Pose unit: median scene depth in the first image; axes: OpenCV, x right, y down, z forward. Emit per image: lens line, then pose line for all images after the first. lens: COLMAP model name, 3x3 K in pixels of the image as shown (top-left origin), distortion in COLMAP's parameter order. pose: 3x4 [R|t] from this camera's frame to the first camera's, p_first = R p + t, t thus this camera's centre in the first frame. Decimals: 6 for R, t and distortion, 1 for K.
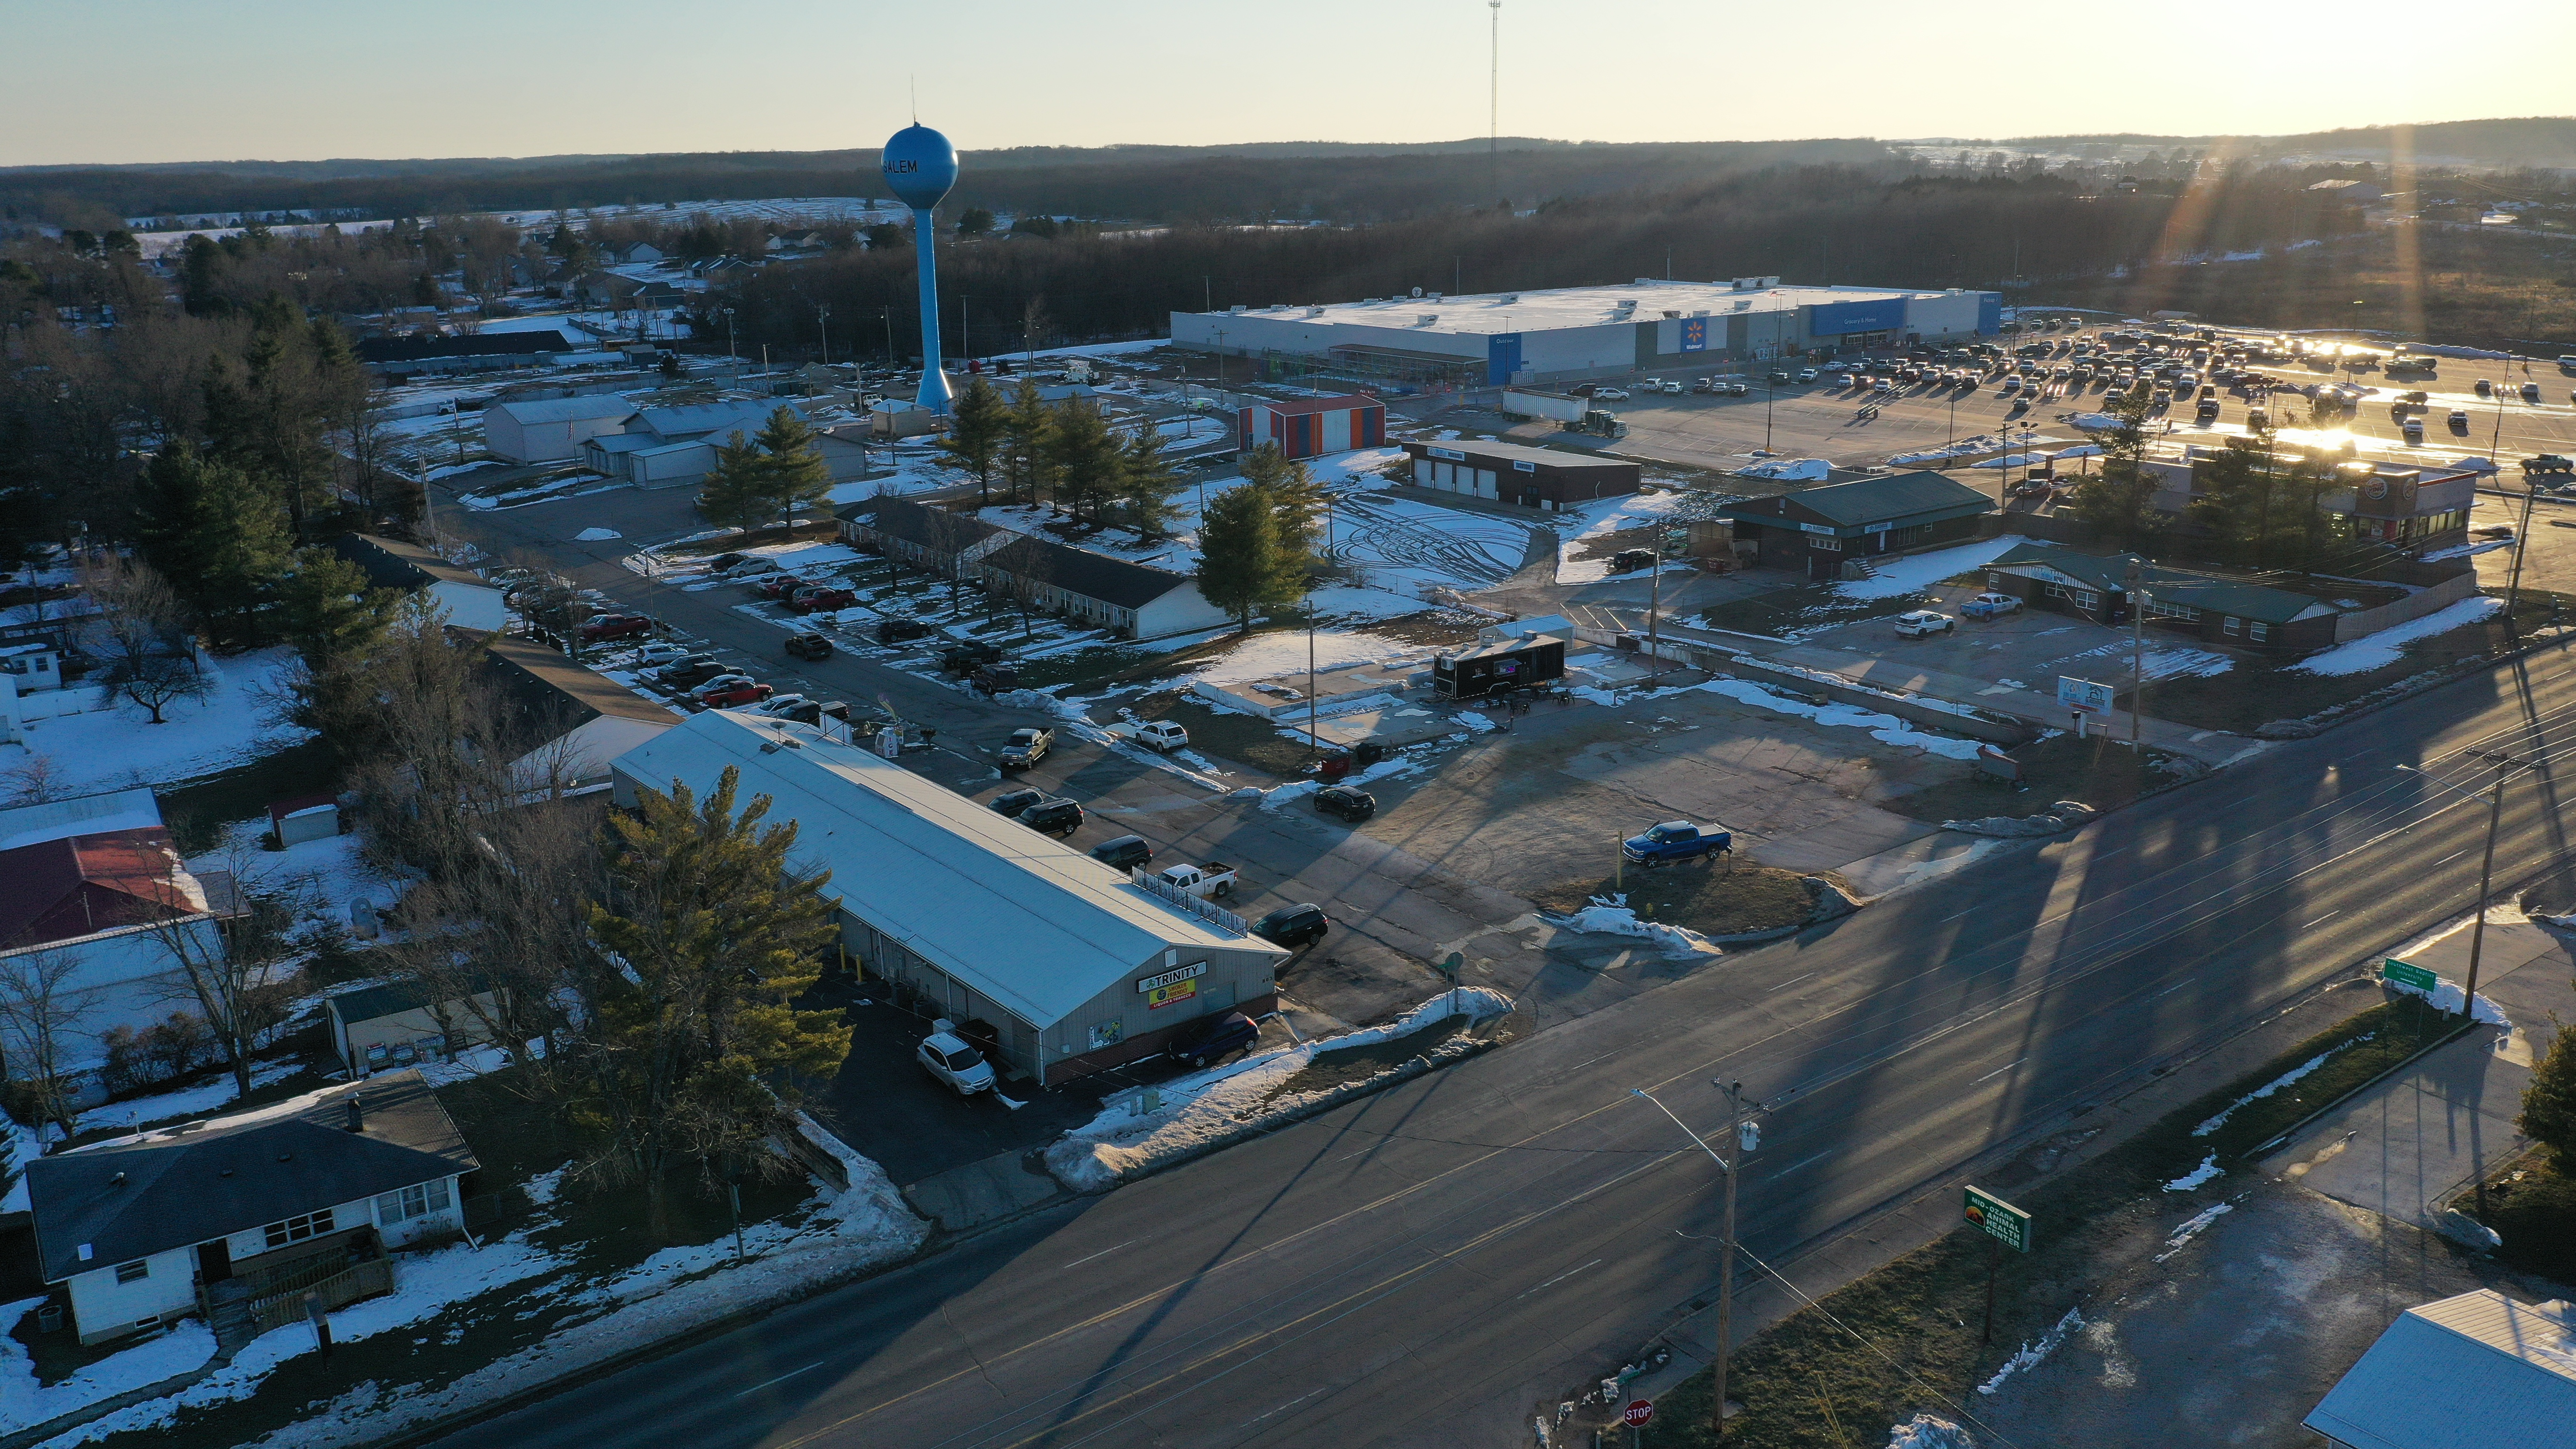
lens RADIAL K [[1994.3, 0, 1288.0], [0, 1994.3, 724.5], [0, 0, 1]] dist [-0.007938, -0.000635]
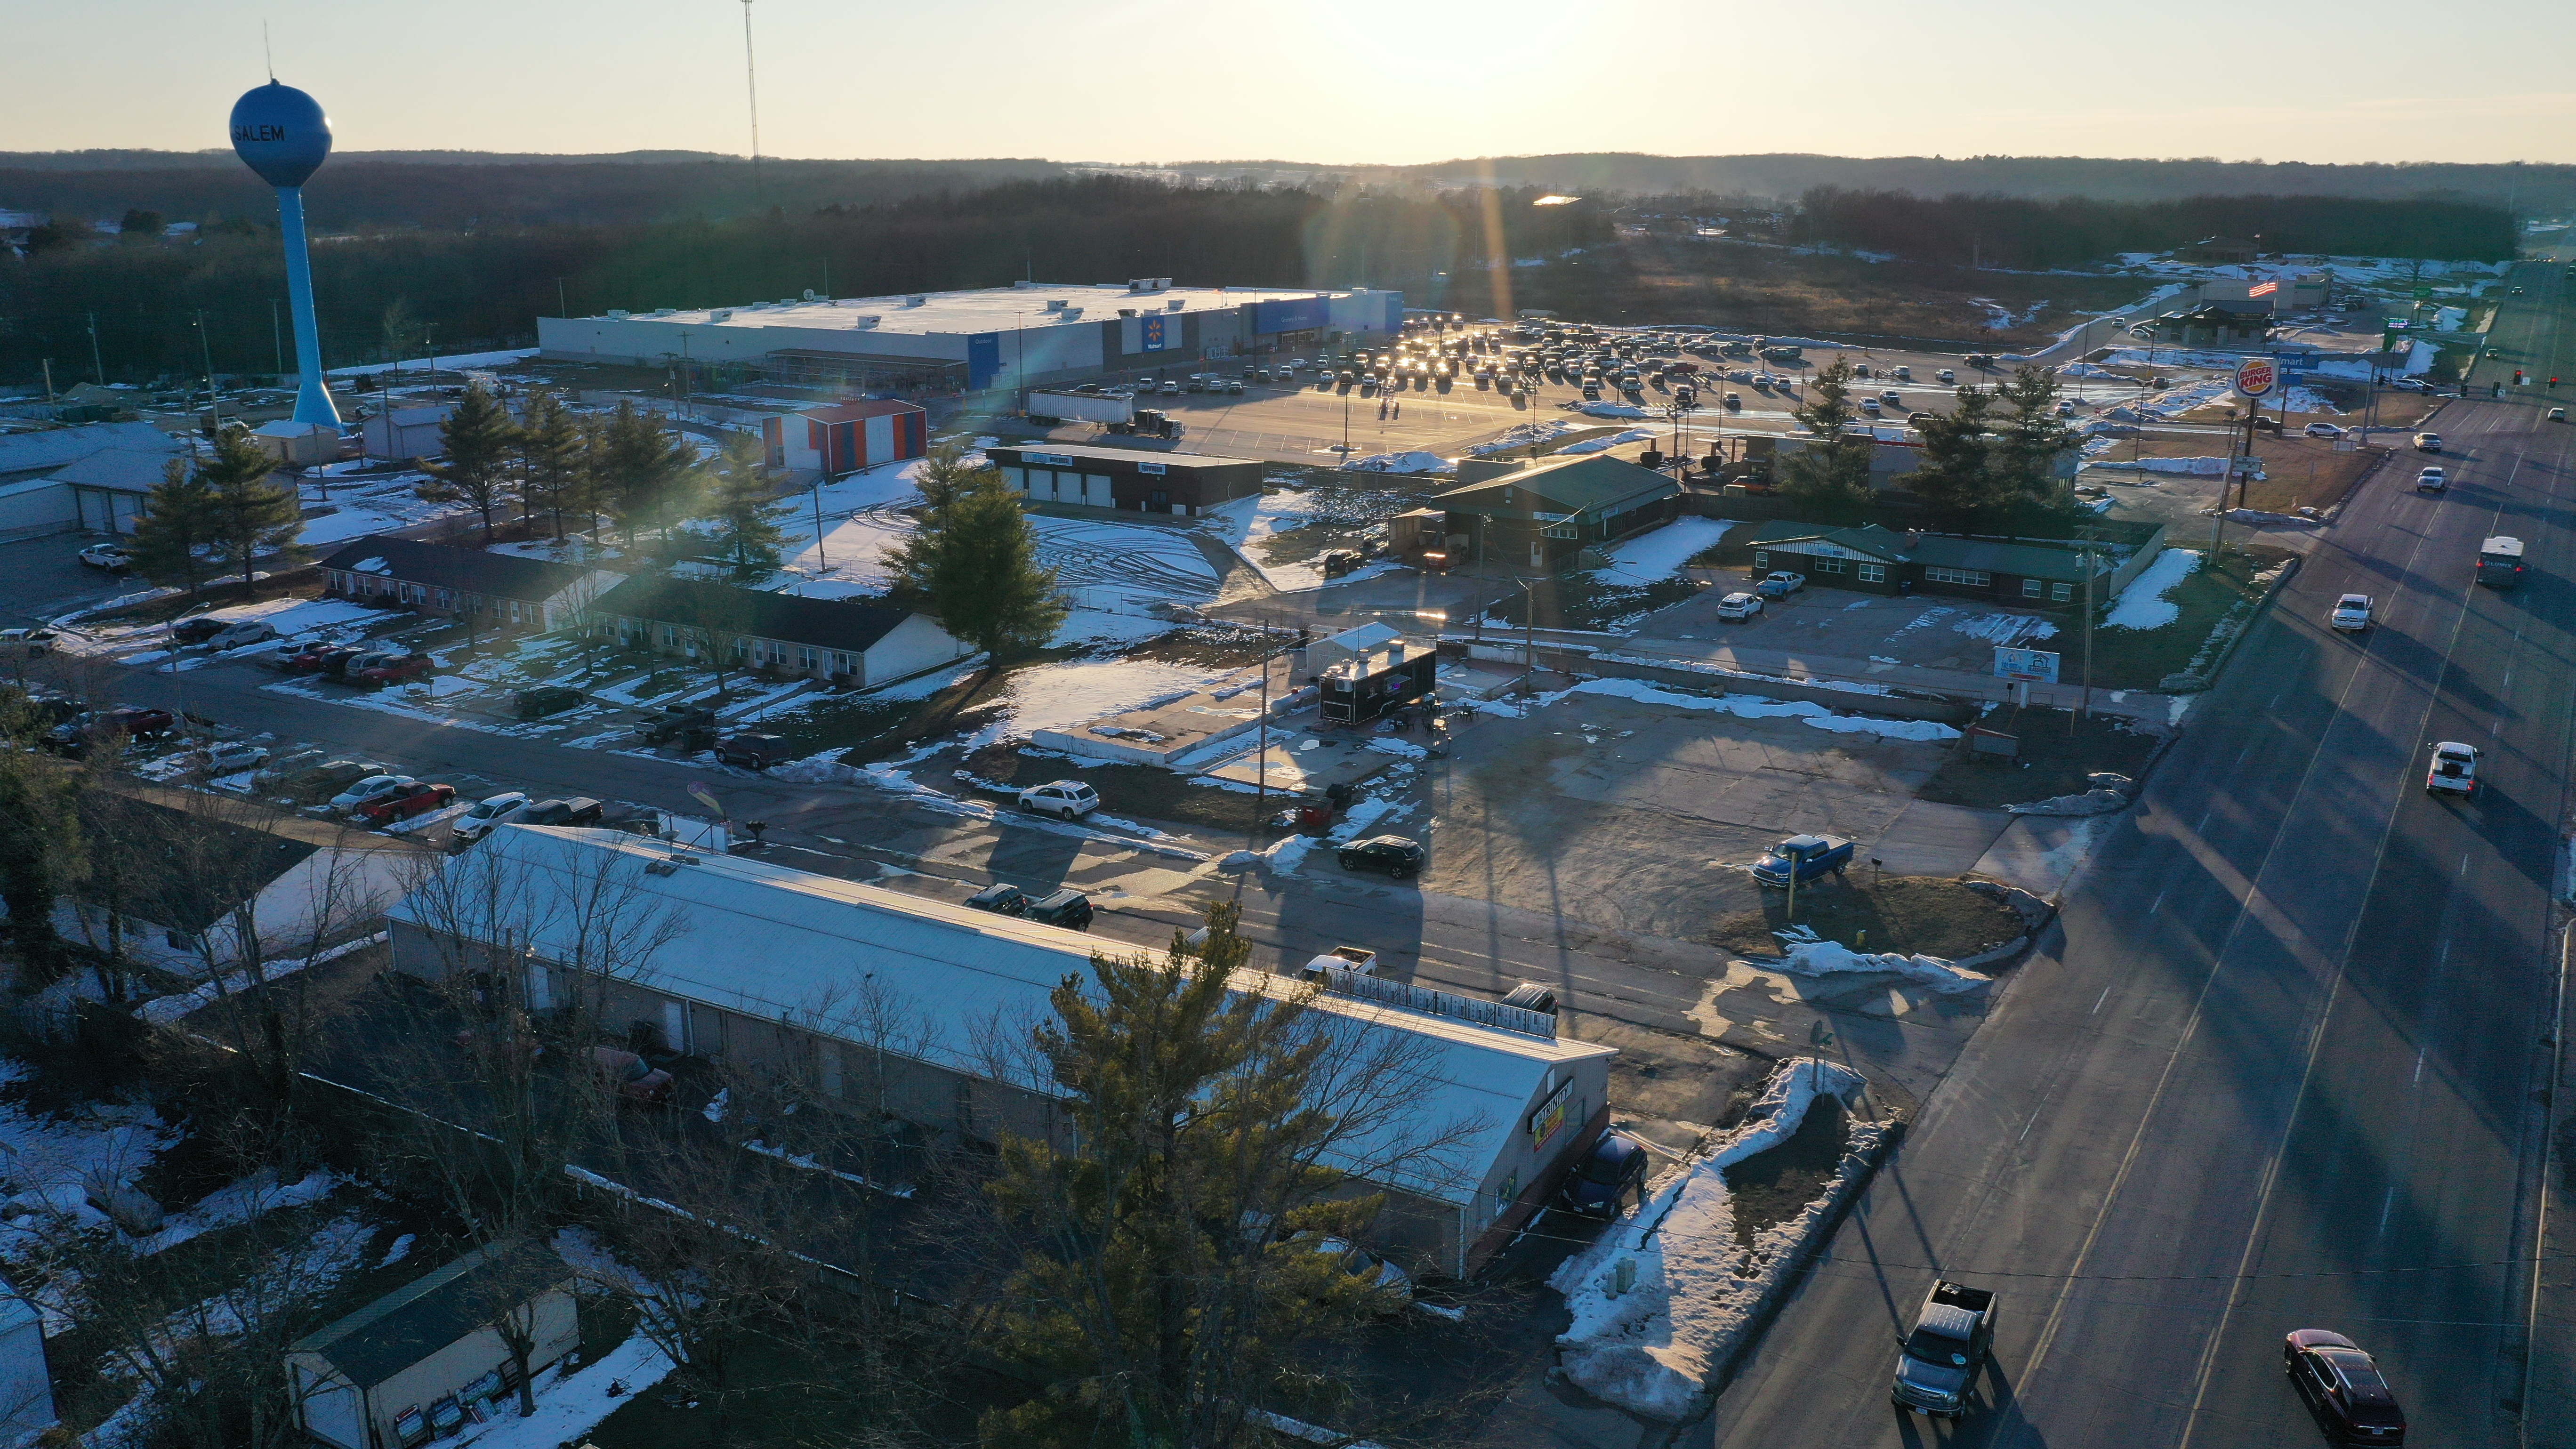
lens RADIAL K [[1994.3, 0, 1288.0], [0, 1994.3, 724.5], [0, 0, 1]] dist [-0.007938, -0.000635]
pose [[0.920095, -0.084894, 0.382385, -0.267821], [0.088358, 0.996052, 0.008529, -0.022075], [-0.381600, 0.025939, 0.923964, 0.198846]]
